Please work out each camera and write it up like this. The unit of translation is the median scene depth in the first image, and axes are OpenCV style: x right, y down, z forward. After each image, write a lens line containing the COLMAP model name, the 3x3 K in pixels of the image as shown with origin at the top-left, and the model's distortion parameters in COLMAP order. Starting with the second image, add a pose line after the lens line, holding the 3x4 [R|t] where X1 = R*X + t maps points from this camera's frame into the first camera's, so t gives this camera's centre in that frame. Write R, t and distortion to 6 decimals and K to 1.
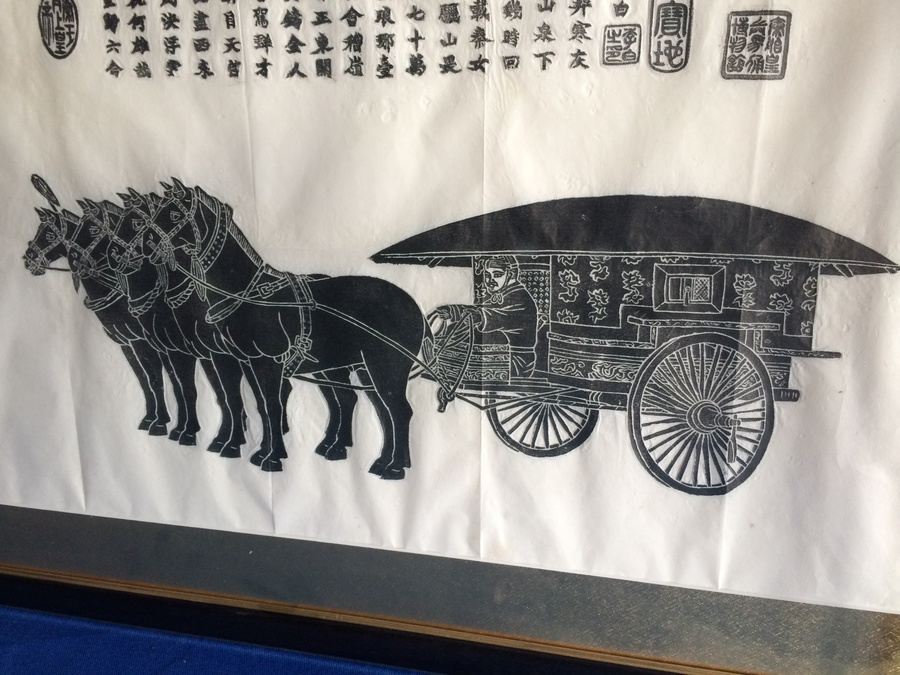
lens RADIAL K [[781.5, 0, 445.8], [0, 781.5, 336.9], [0, 0, 1]] dist [0.068658, -0.118703]
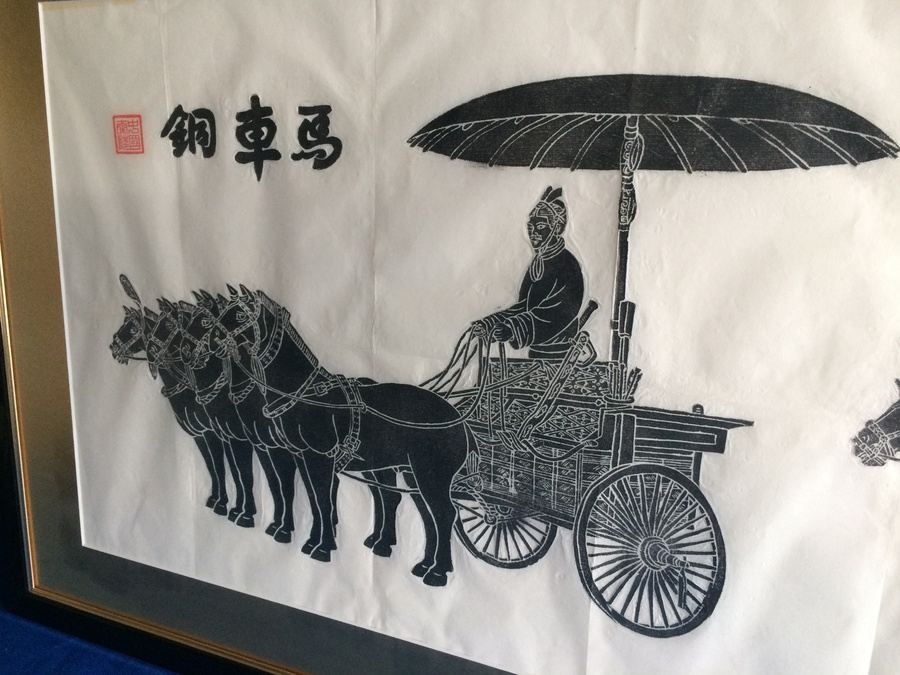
lens RADIAL K [[781.5, 0, 447.9], [0, 781.5, 338.1], [0, 0, 1]] dist [0.068658, -0.118703]
pose [[0.980387, 0.069755, -0.184326, -0.889549], [-0.073689, 0.997175, -0.014569, -0.179362], [0.182789, 0.027866, 0.982757, 0.234361]]
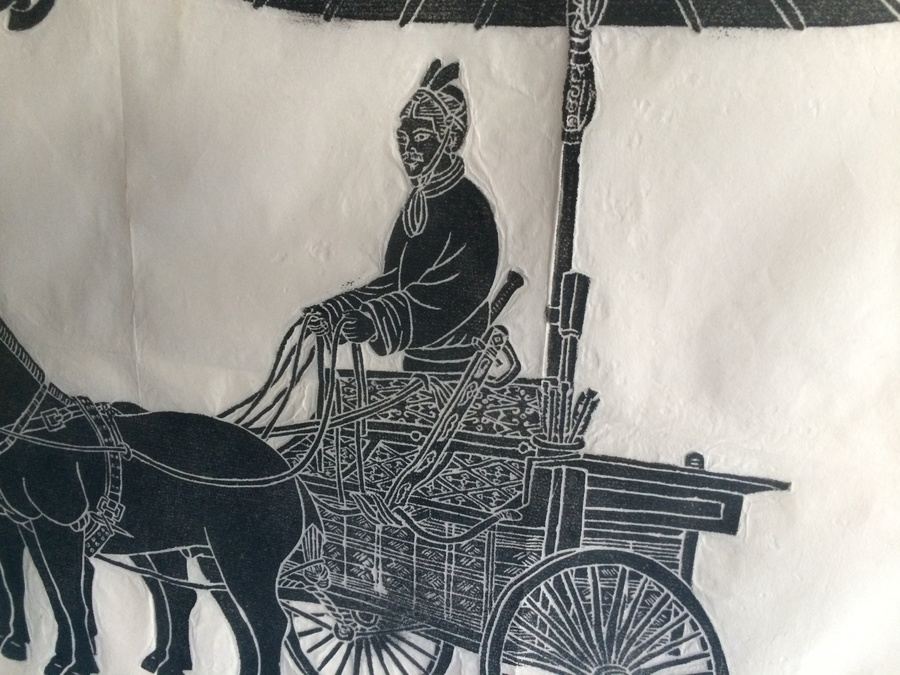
lens RADIAL K [[781.5, 0, 451.8], [0, 781.5, 337.8], [0, 0, 1]] dist [0.068658, -0.118703]
pose [[0.997001, 0.065315, -0.041507, -0.912383], [-0.064288, 0.997602, 0.025630, -0.216279], [0.043082, -0.022885, 0.998809, 0.652356]]
